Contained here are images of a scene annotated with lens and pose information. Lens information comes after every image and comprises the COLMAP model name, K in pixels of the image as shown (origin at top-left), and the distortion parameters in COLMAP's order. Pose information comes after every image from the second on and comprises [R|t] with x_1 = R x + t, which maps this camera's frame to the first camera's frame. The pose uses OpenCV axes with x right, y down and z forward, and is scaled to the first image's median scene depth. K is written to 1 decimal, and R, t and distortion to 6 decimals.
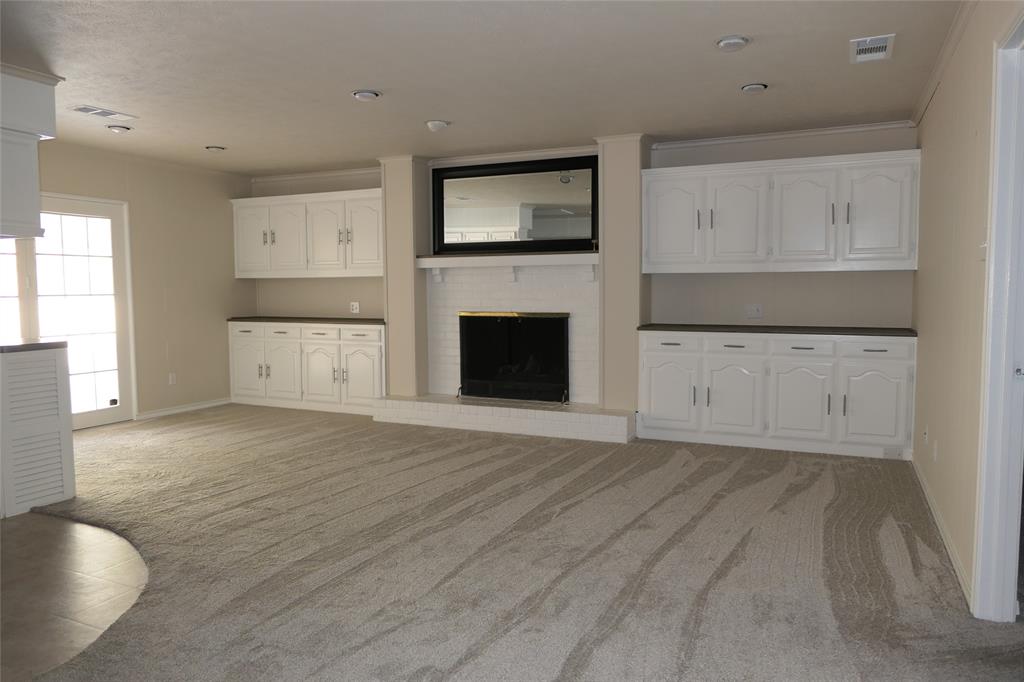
lens RADIAL K [[716.3, 0, 512.5], [0, 716.3, 342.7], [0, 0, 1]] dist [-0.021376, 0.009105]
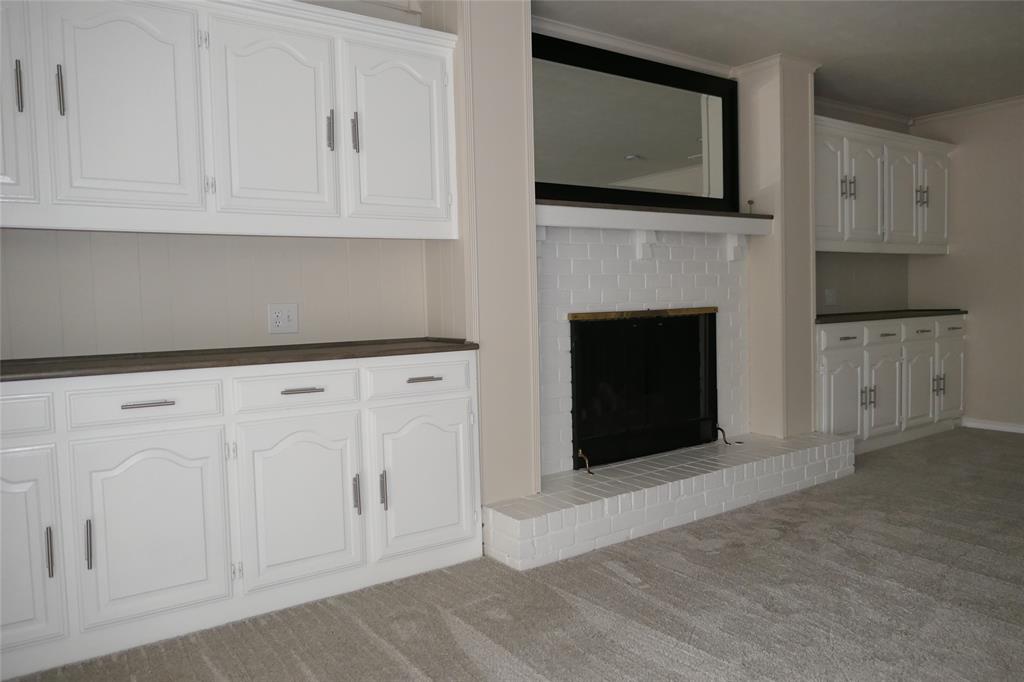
lens RADIAL K [[716.3, 0, 512.1], [0, 716.3, 339.4], [0, 0, 1]] dist [-0.021376, 0.009105]
pose [[0.493978, -0.063466, 0.867155, -0.554059], [0.085738, 0.996027, 0.024057, -0.039917], [-0.865237, 0.062465, 0.497457, 0.772290]]
